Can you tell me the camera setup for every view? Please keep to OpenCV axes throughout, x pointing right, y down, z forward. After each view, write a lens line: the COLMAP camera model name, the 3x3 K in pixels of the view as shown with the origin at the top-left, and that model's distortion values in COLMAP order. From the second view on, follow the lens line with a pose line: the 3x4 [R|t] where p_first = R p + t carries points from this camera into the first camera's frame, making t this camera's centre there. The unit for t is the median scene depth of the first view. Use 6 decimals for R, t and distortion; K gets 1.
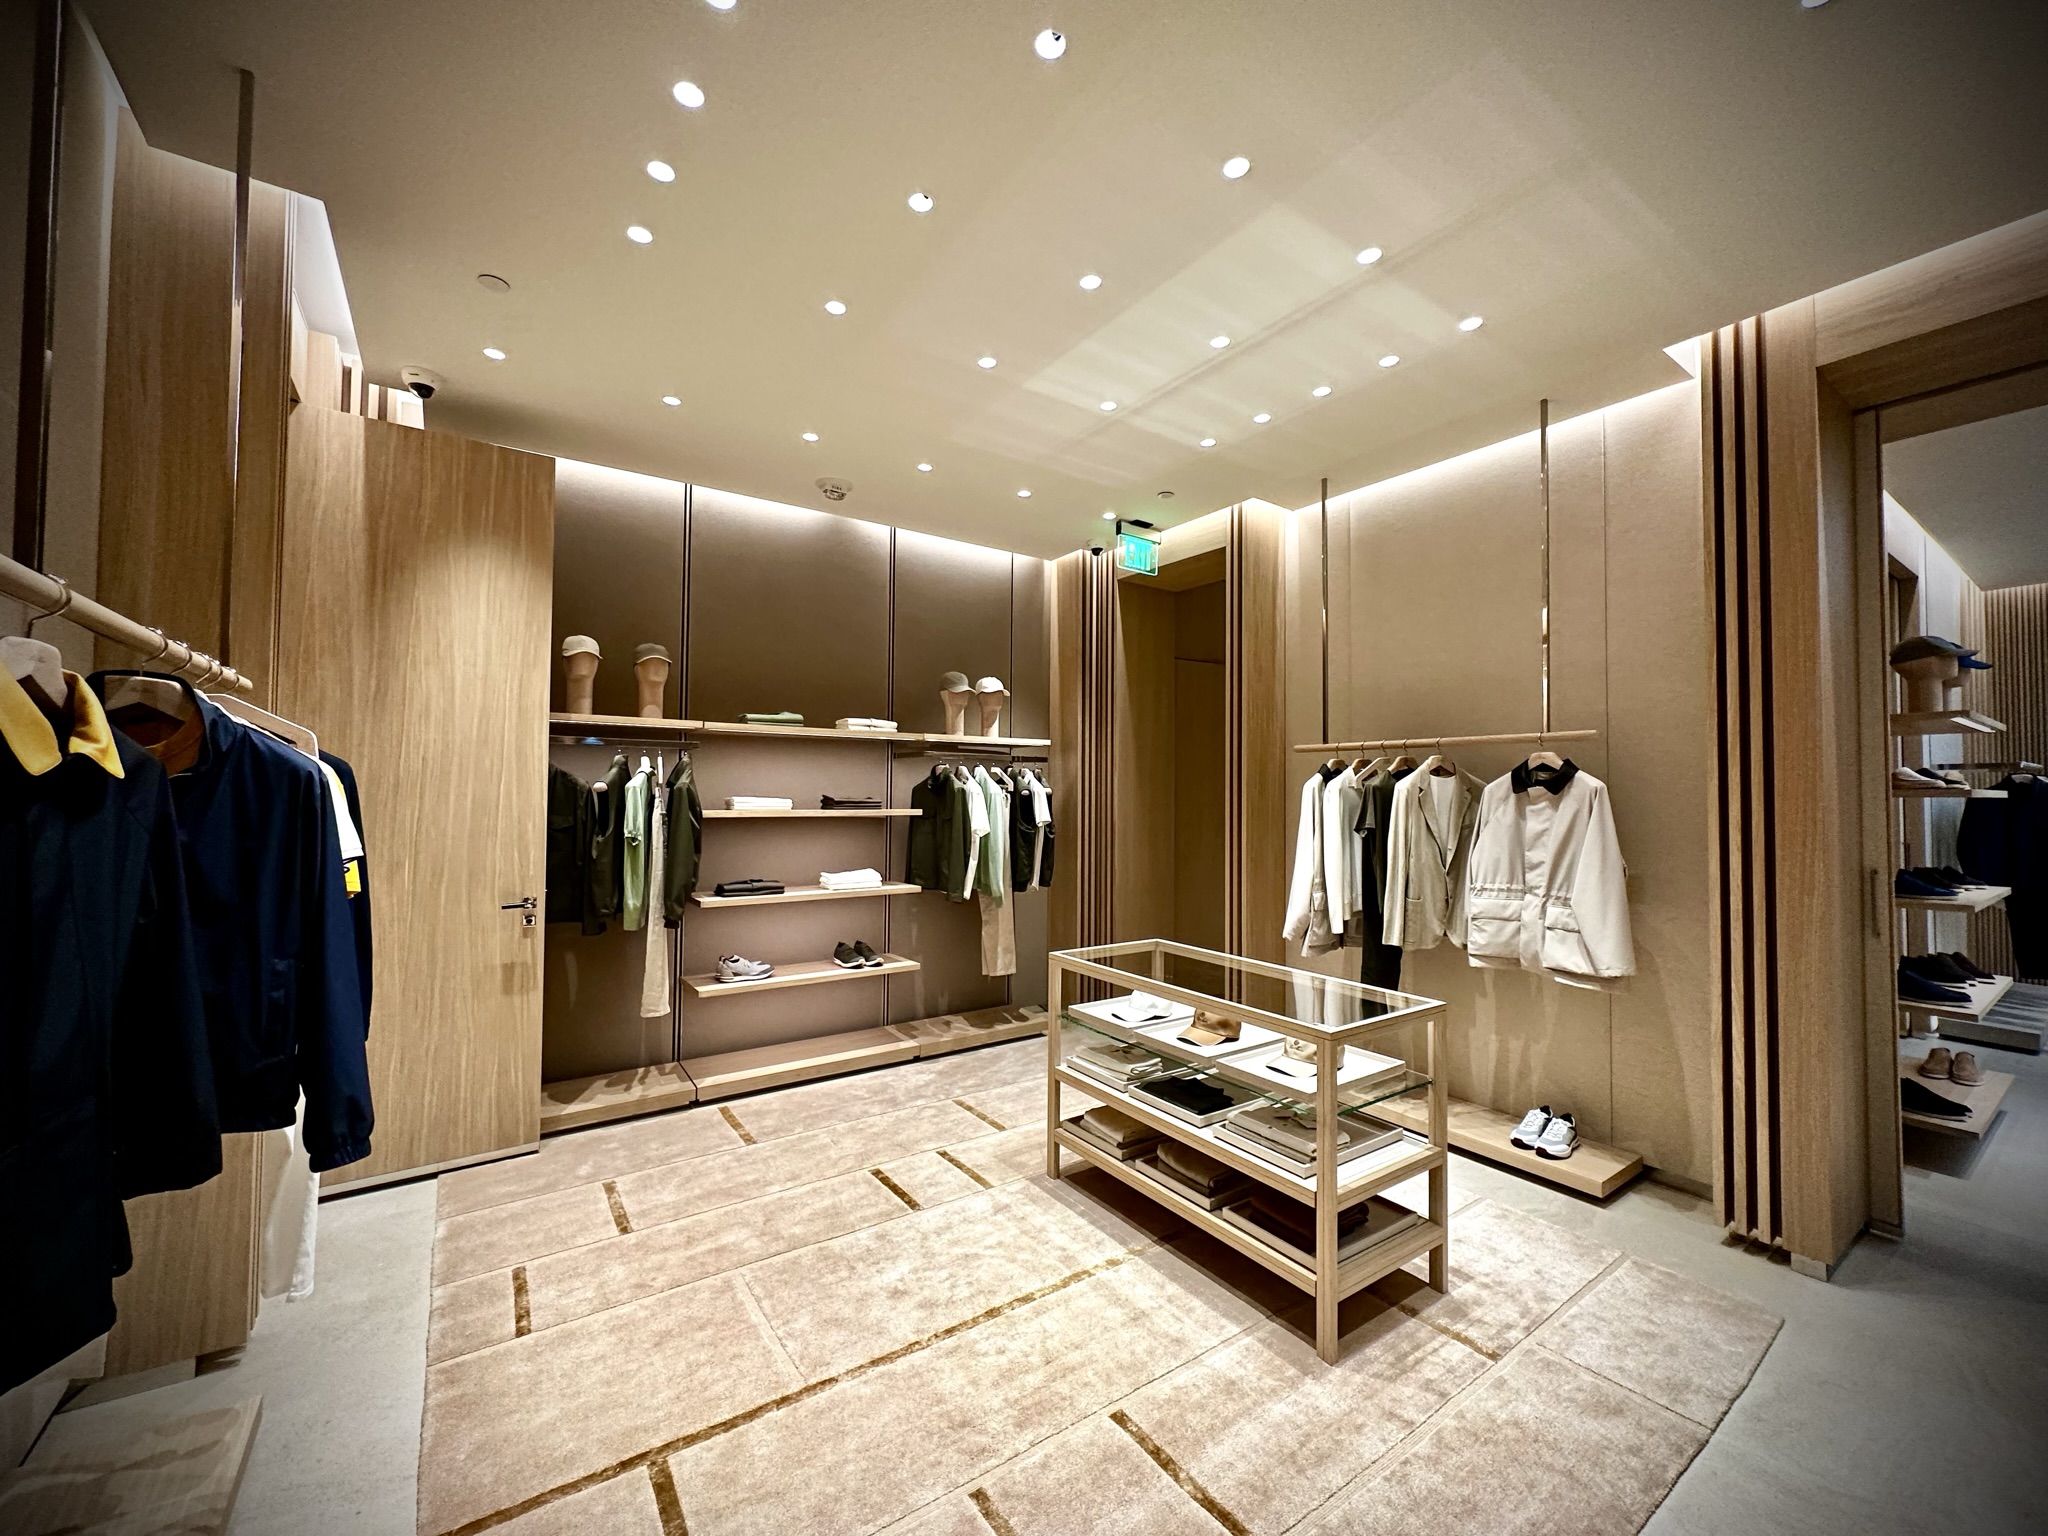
lens RADIAL K [[812.7, 0, 1024.0], [0, 812.7, 768.0], [0, 0, 1]] dist [0.000039, 0.000371]
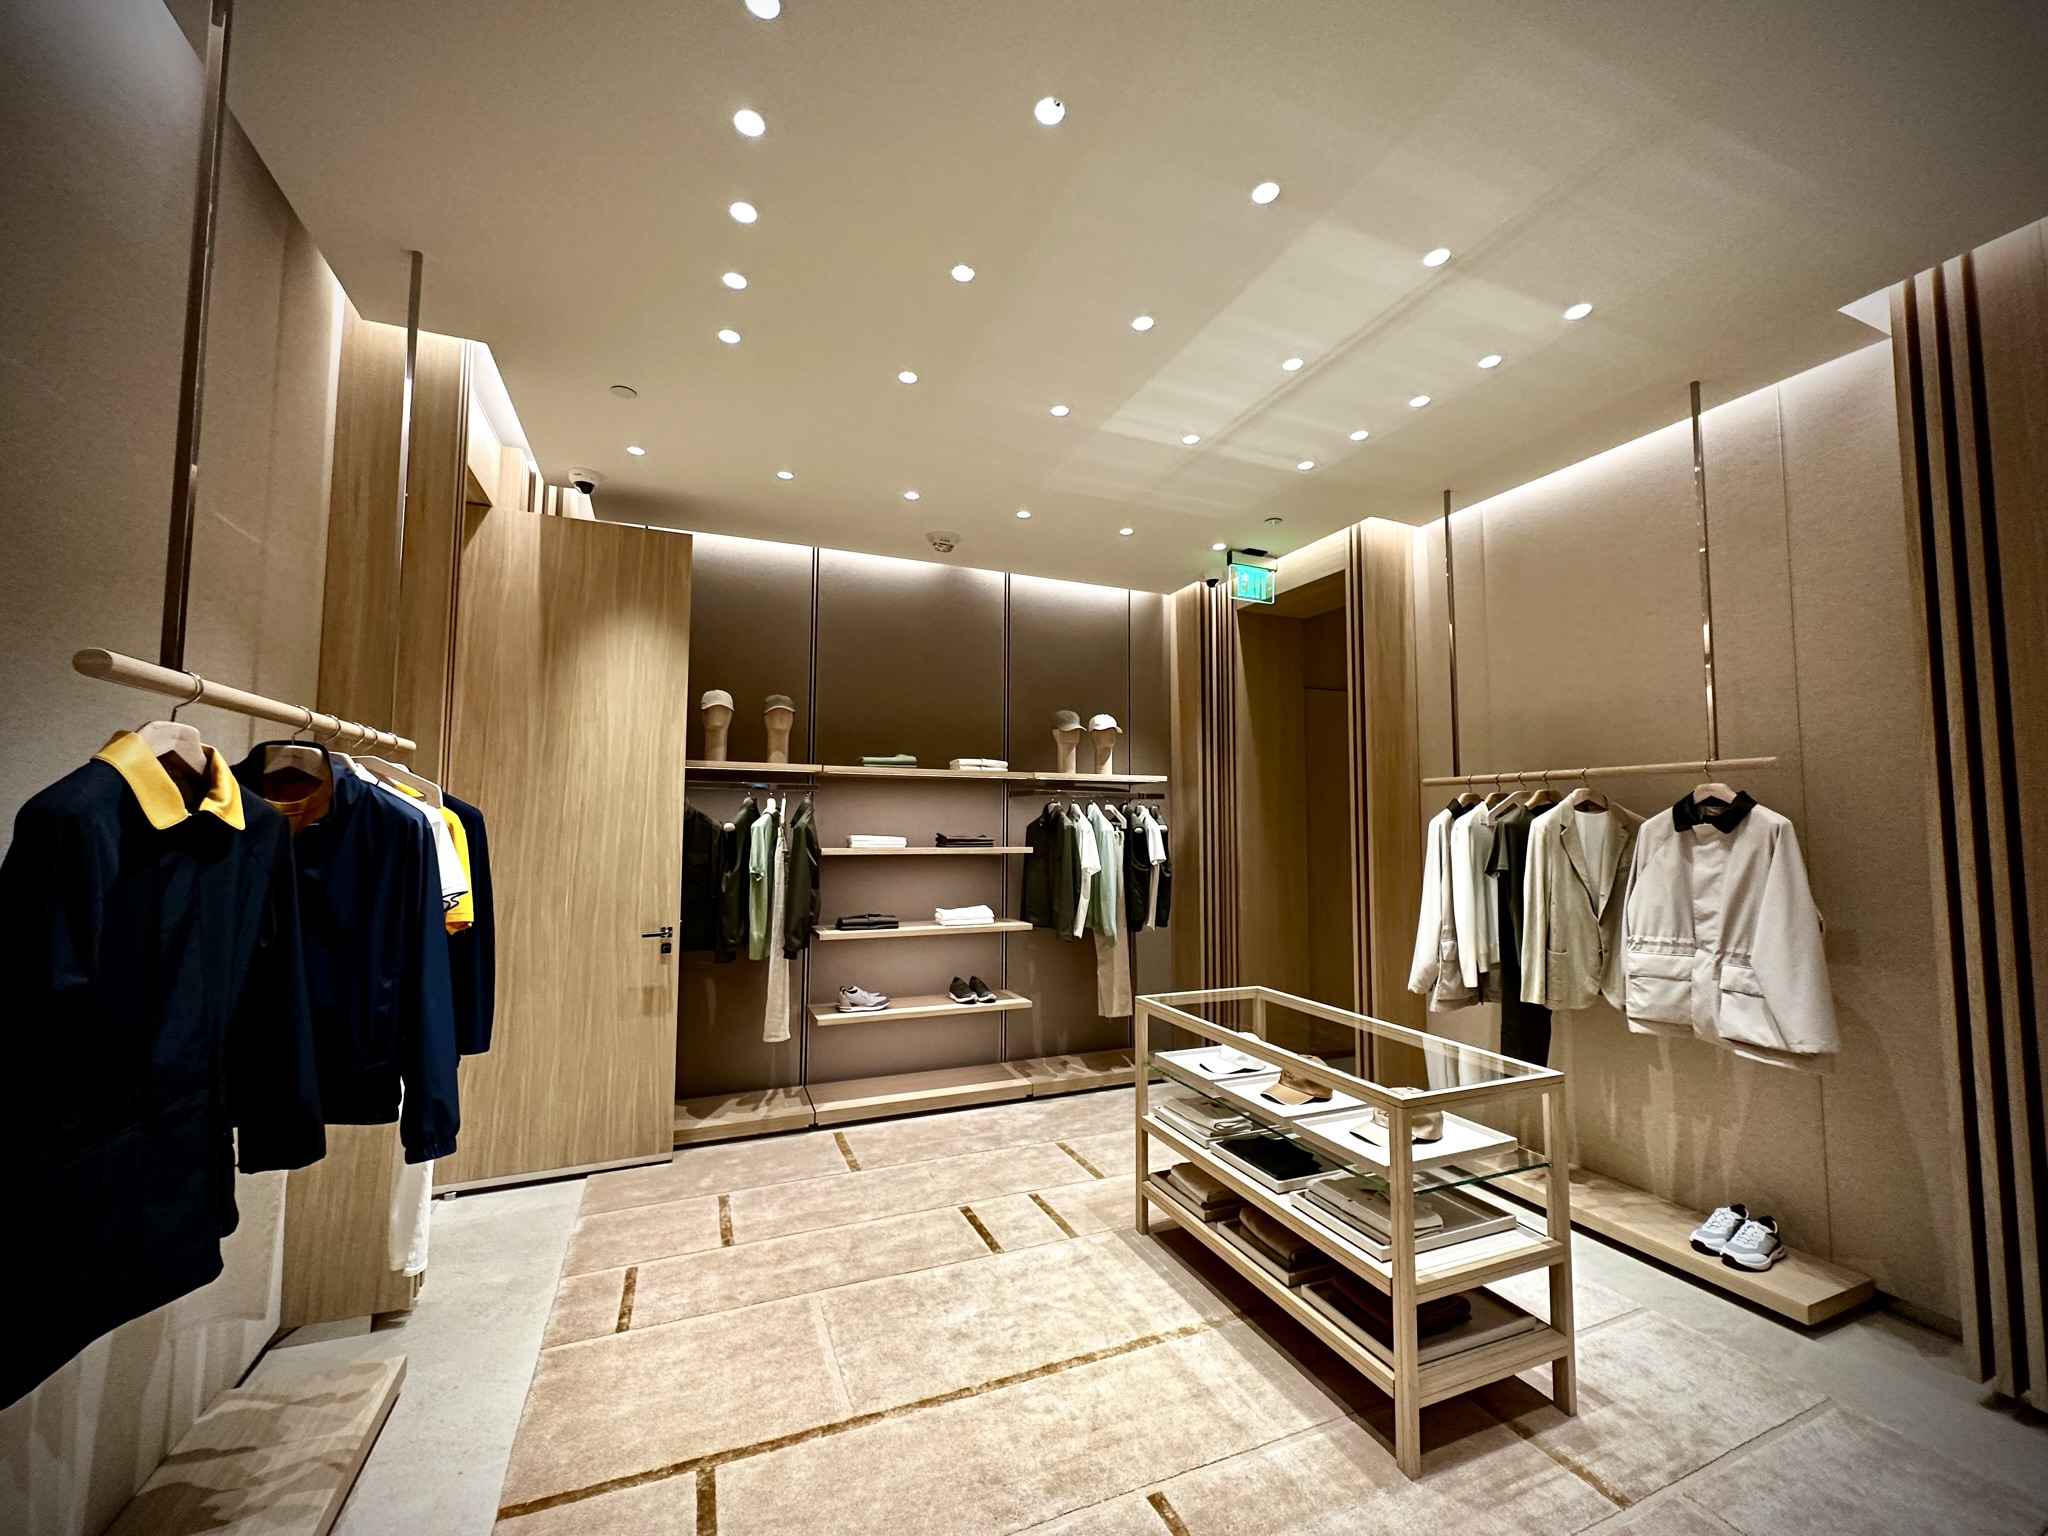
lens RADIAL K [[812.7, 0, 1024.0], [0, 812.7, 768.0], [0, 0, 1]] dist [0.000039, 0.000371]
pose [[0.978029, -0.018407, -0.207653, 0.120462], [0.009572, 0.999009, -0.043472, -0.006011], [0.208248, 0.040529, 0.977236, 0.009129]]
